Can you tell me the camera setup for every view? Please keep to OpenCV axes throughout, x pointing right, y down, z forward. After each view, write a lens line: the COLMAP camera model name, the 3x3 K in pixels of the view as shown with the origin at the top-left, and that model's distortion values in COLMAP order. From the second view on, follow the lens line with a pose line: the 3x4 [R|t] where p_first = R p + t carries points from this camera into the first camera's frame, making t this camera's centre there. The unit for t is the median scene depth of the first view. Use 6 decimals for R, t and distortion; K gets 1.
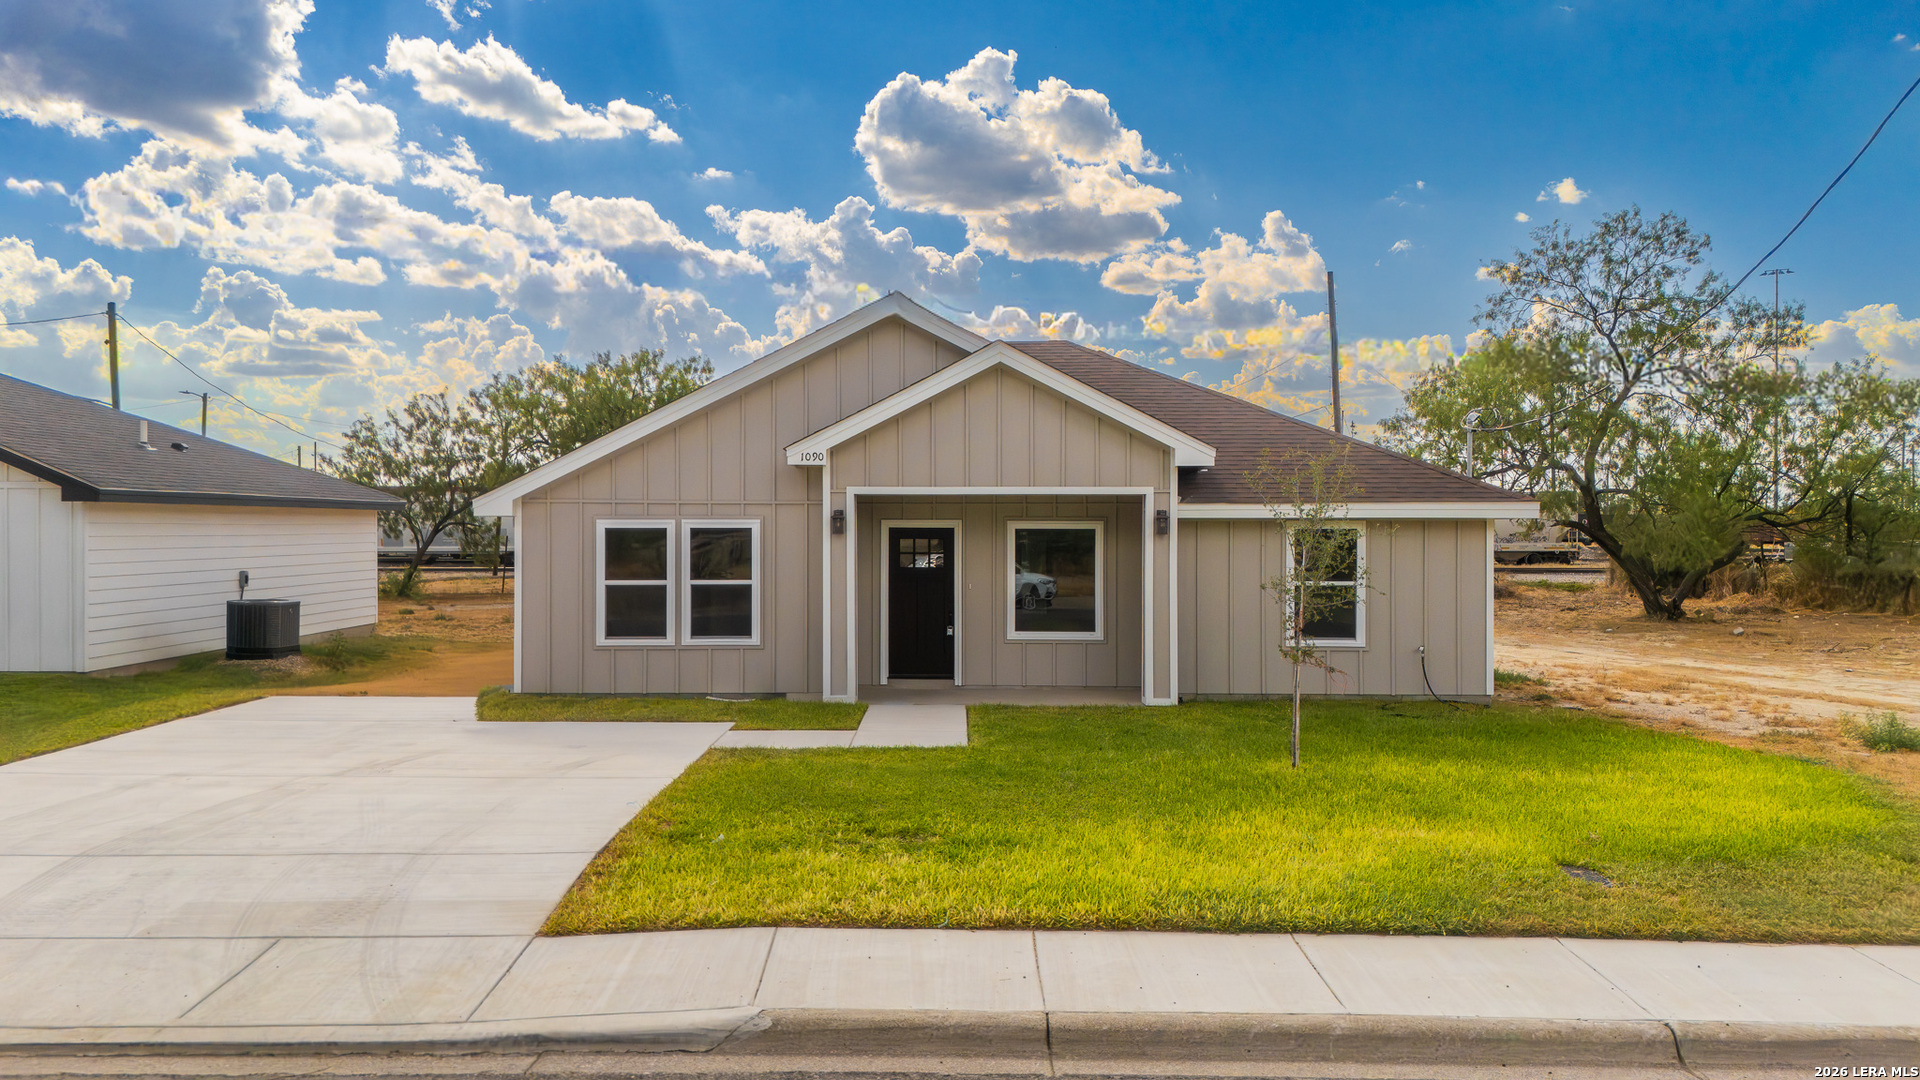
lens RADIAL K [[1452.9, 0, 960.0], [0, 1452.9, 540.0], [0, 0, 1]] dist [0.008114, 0.003064]
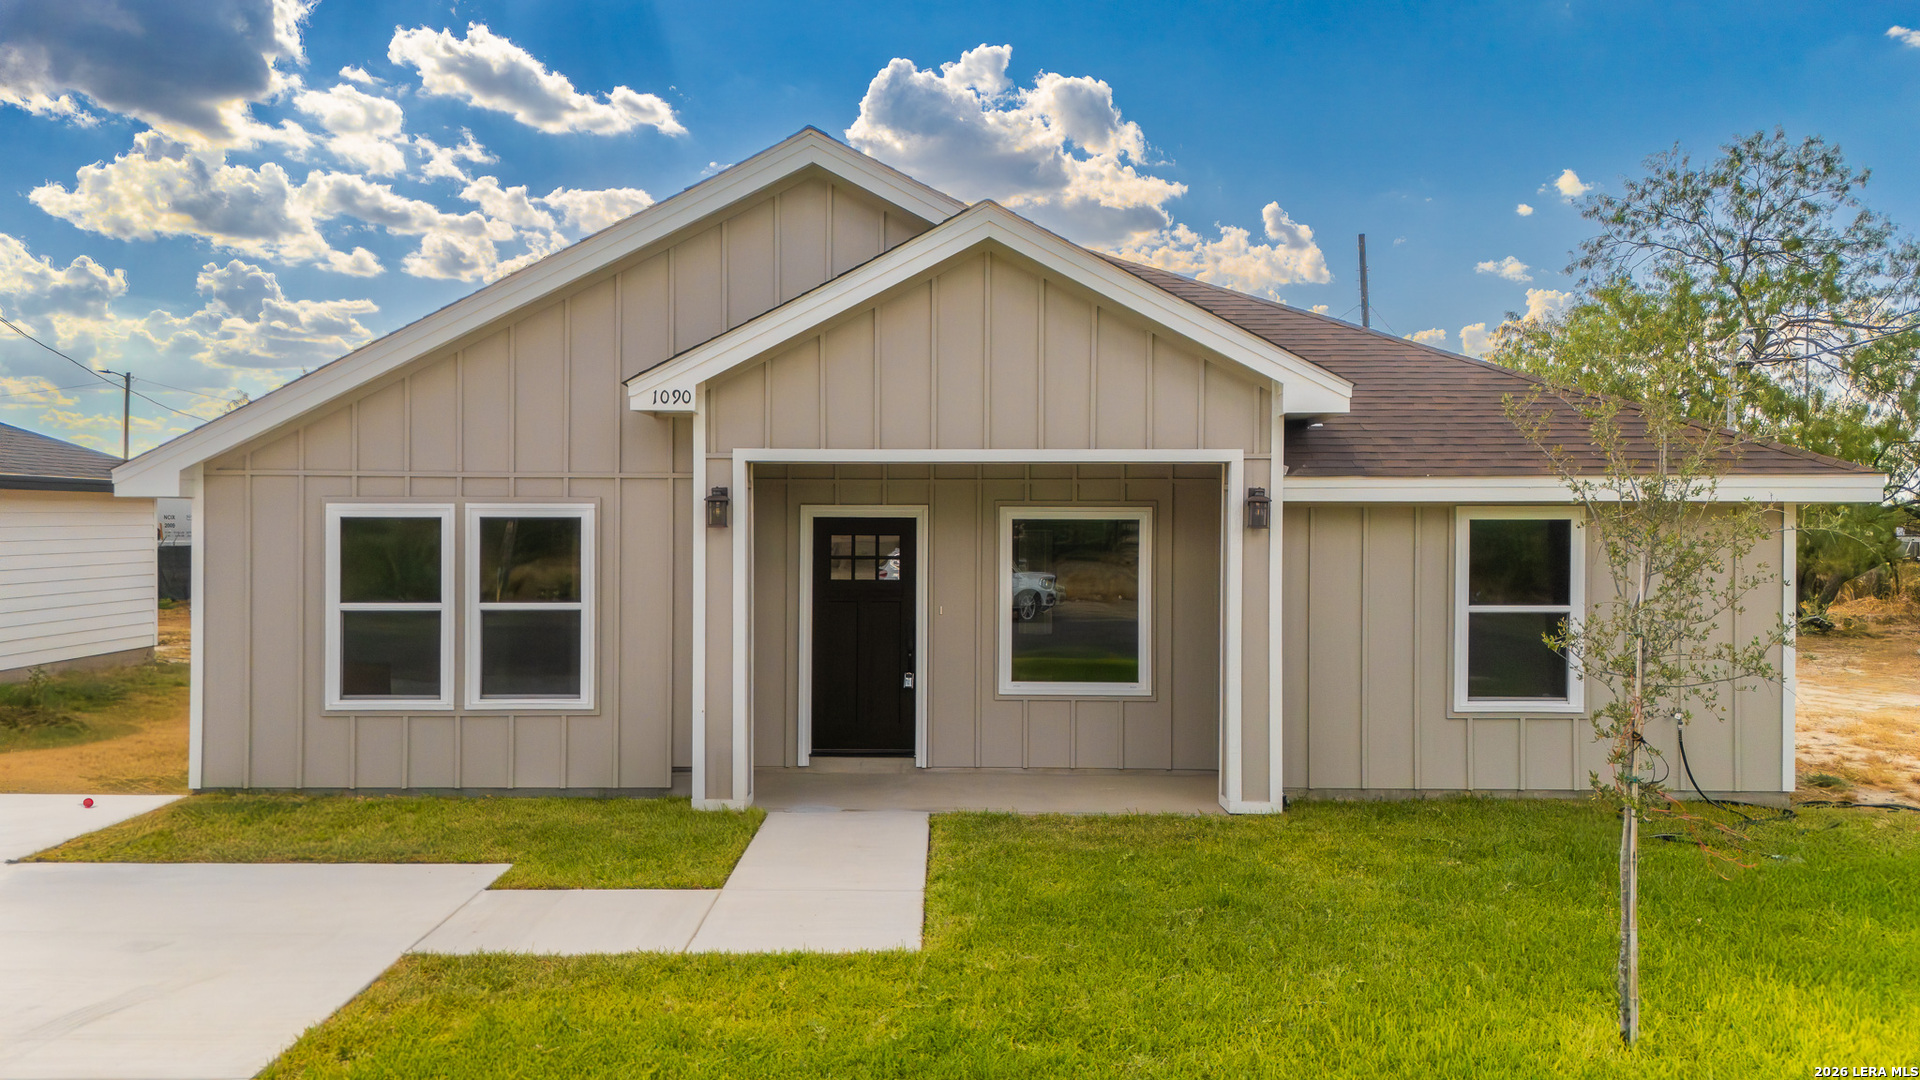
lens RADIAL K [[1452.9, 0, 960.0], [0, 1452.9, 540.0], [0, 0, 1]] dist [0.008114, 0.003064]
pose [[1.000000, 0.000233, 0.000648, 0.015711], [-0.000236, 0.999987, 0.005062, -0.001817], [-0.000647, -0.005062, 0.999987, 0.387067]]
